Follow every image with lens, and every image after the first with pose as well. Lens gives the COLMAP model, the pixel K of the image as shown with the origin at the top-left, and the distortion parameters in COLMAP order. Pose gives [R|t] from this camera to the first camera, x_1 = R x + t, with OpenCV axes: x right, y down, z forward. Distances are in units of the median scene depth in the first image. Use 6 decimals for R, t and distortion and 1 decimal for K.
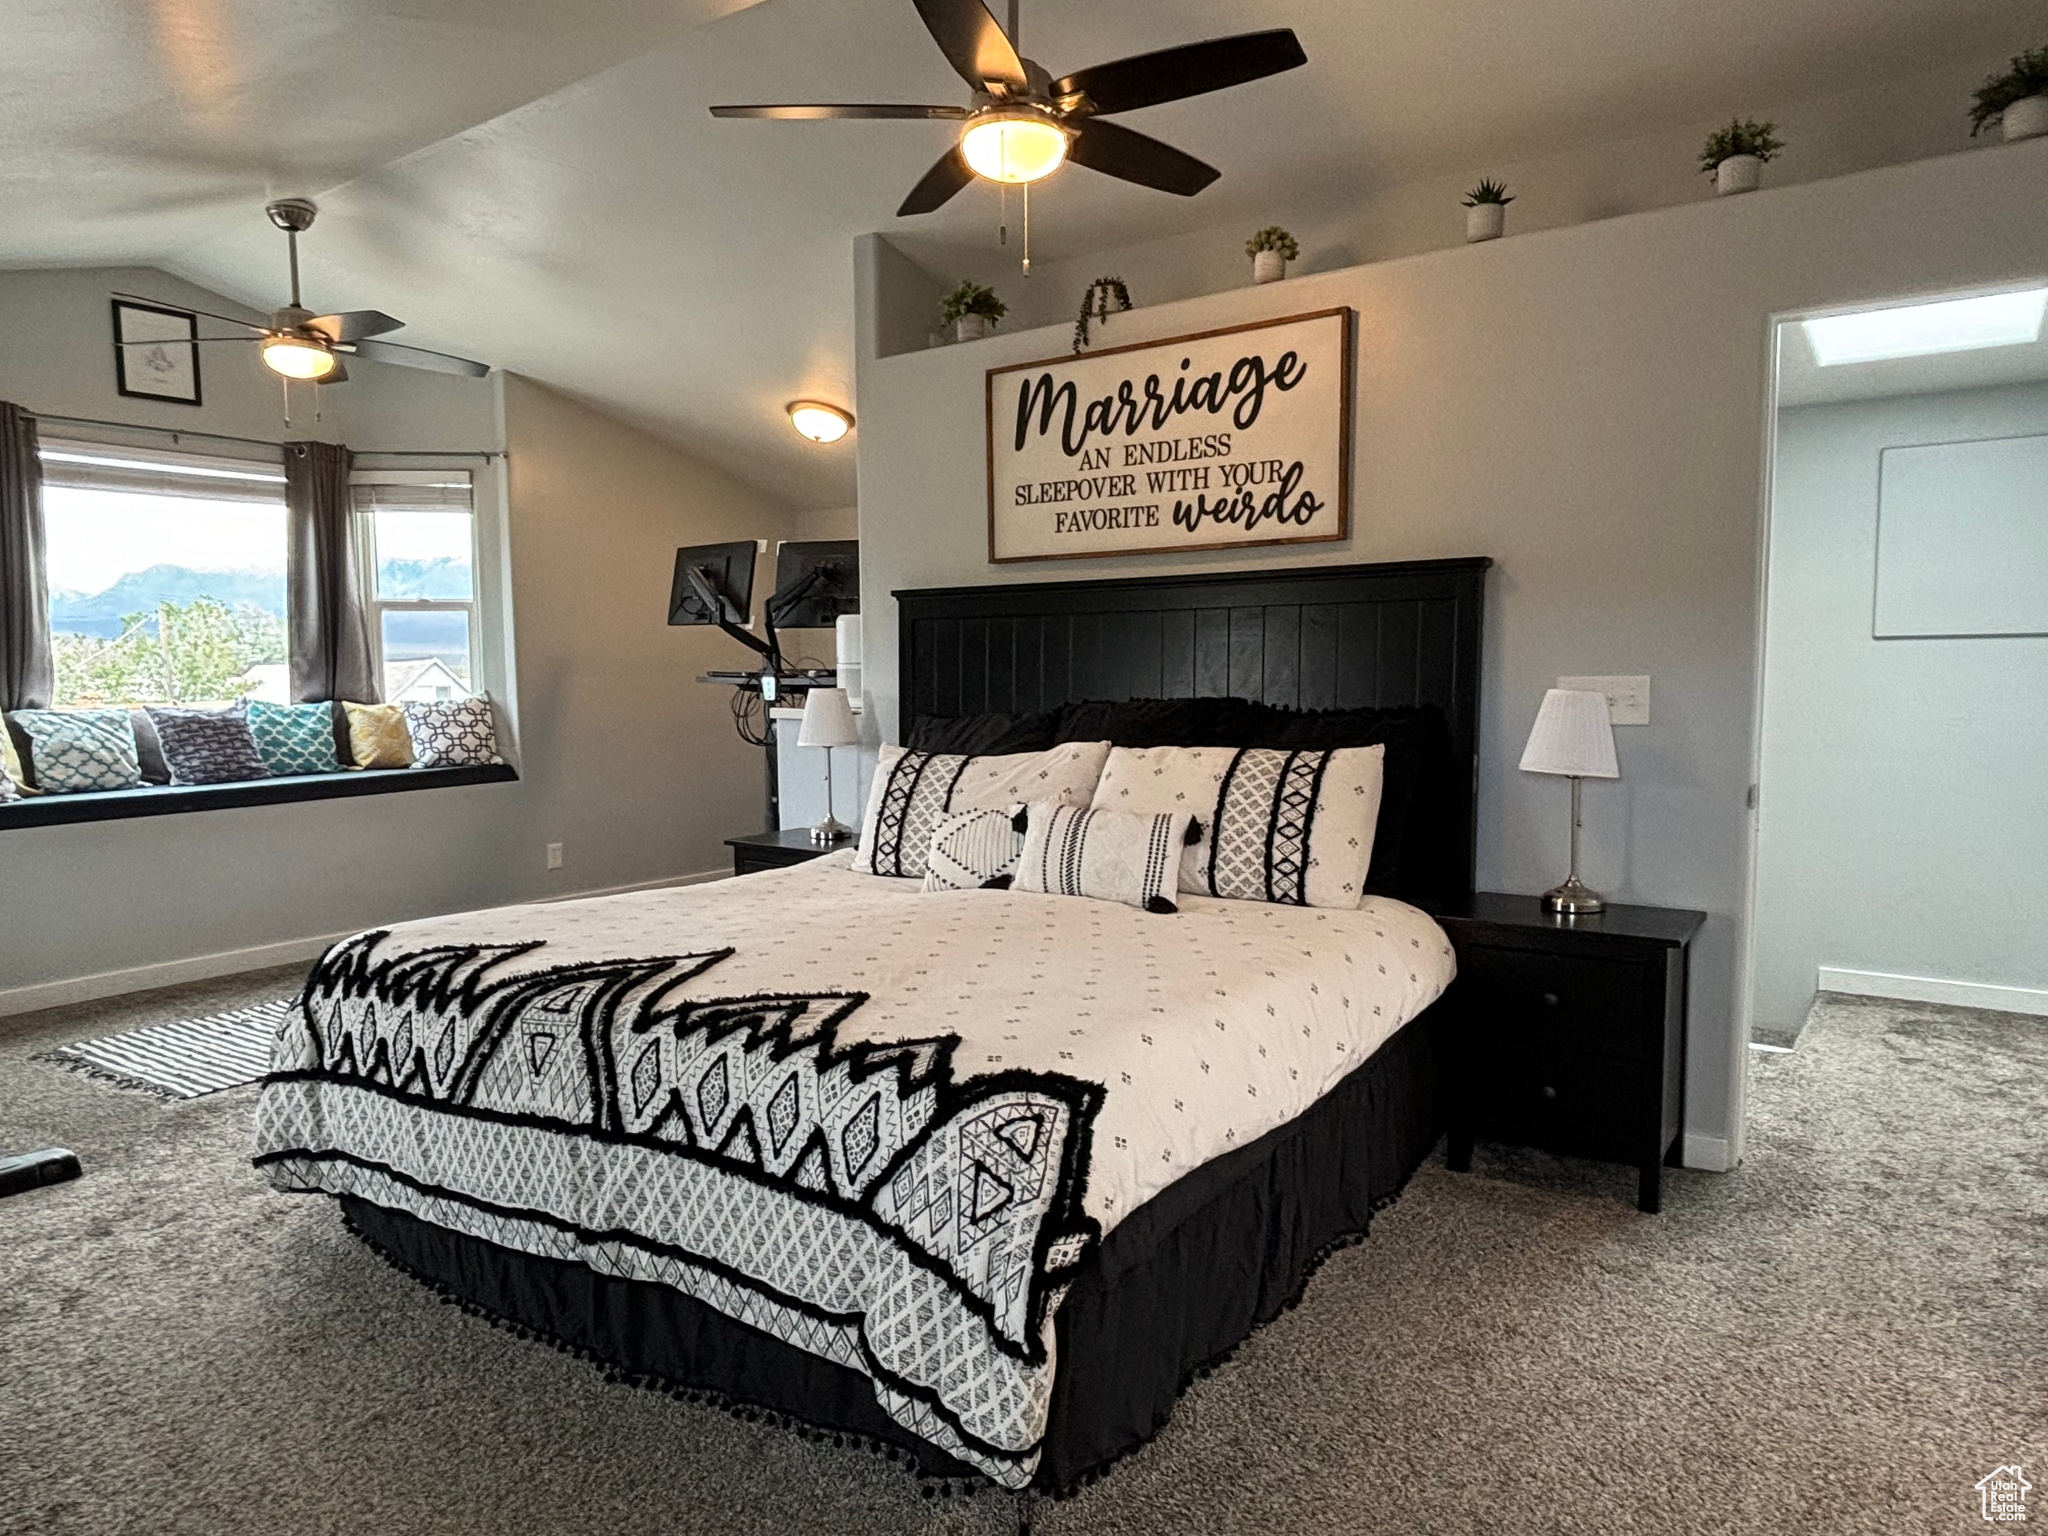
lens RADIAL K [[1282.0, 0, 1043.6], [0, 1282.0, 790.1], [0, 0, 1]] dist [0.013618, -0.015434]
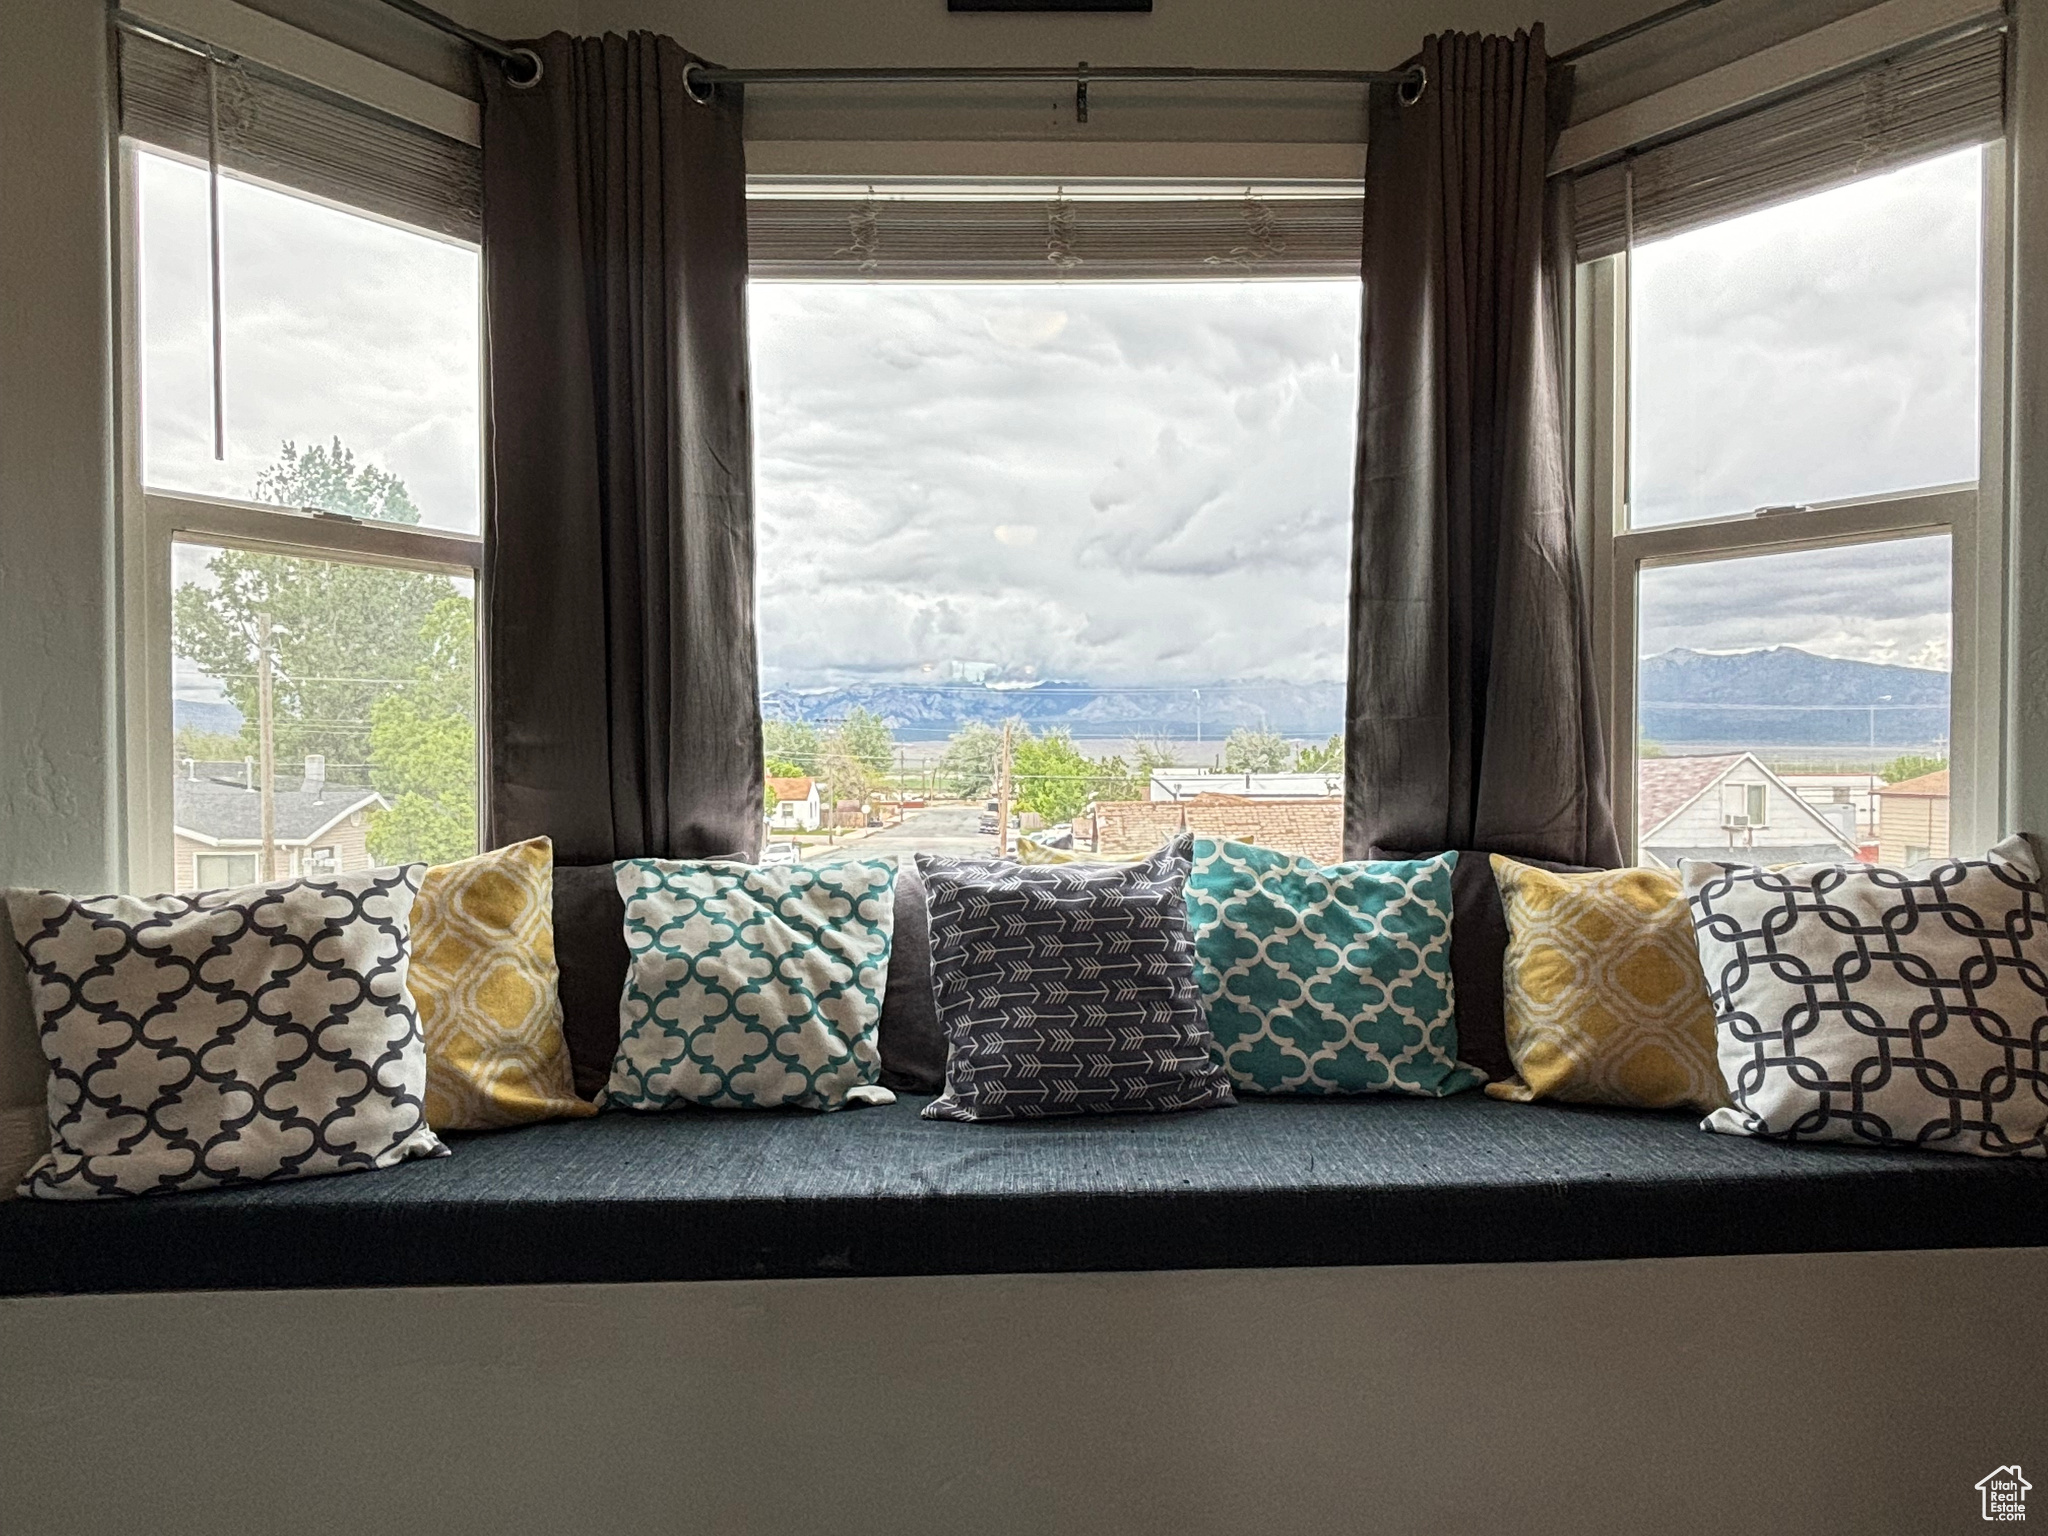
lens RADIAL K [[1282.0, 0, 1019.6], [0, 1282.0, 762.2], [0, 0, 1]] dist [0.013618, -0.015434]
pose [[0.578957, 0.000360, -0.815358, -0.529845], [-0.080397, 0.995152, -0.056648, -0.094742], [0.811385, 0.098349, 0.576179, 1.074618]]
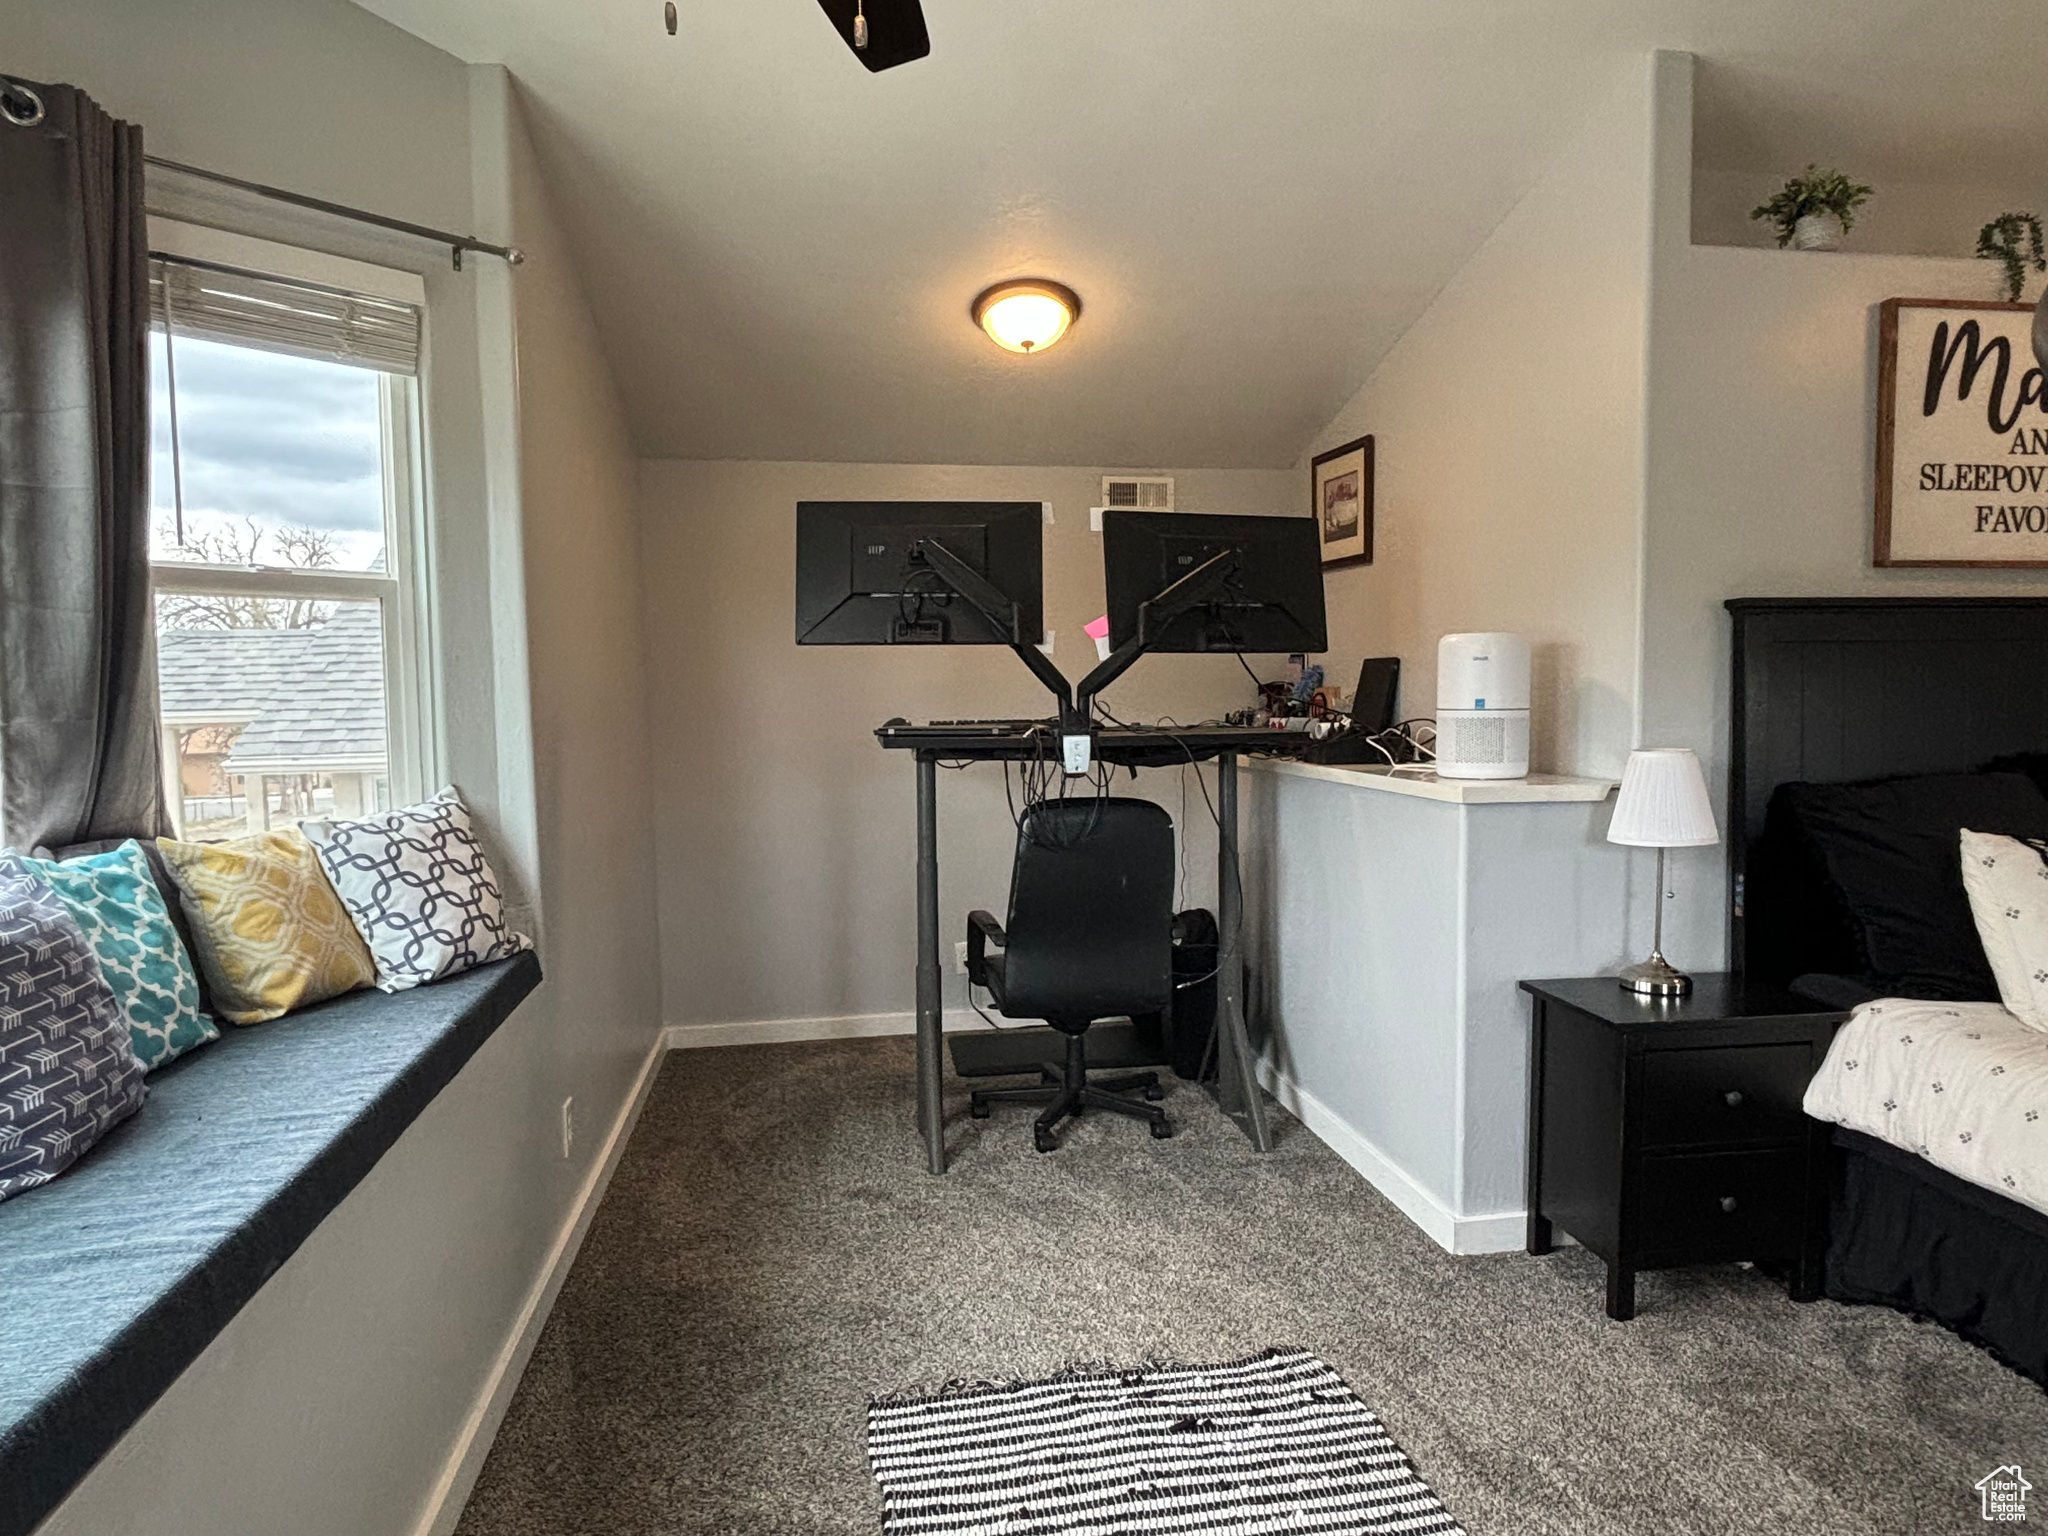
lens RADIAL K [[1282.0, 0, 1036.6], [0, 1282.0, 780.3], [0, 0, 1]] dist [0.013618, -0.015434]
pose [[0.717179, -0.050913, 0.695026, -0.908423], [0.077613, 0.996959, -0.007057, -0.093287], [-0.692553, 0.059004, 0.718950, 0.845480]]
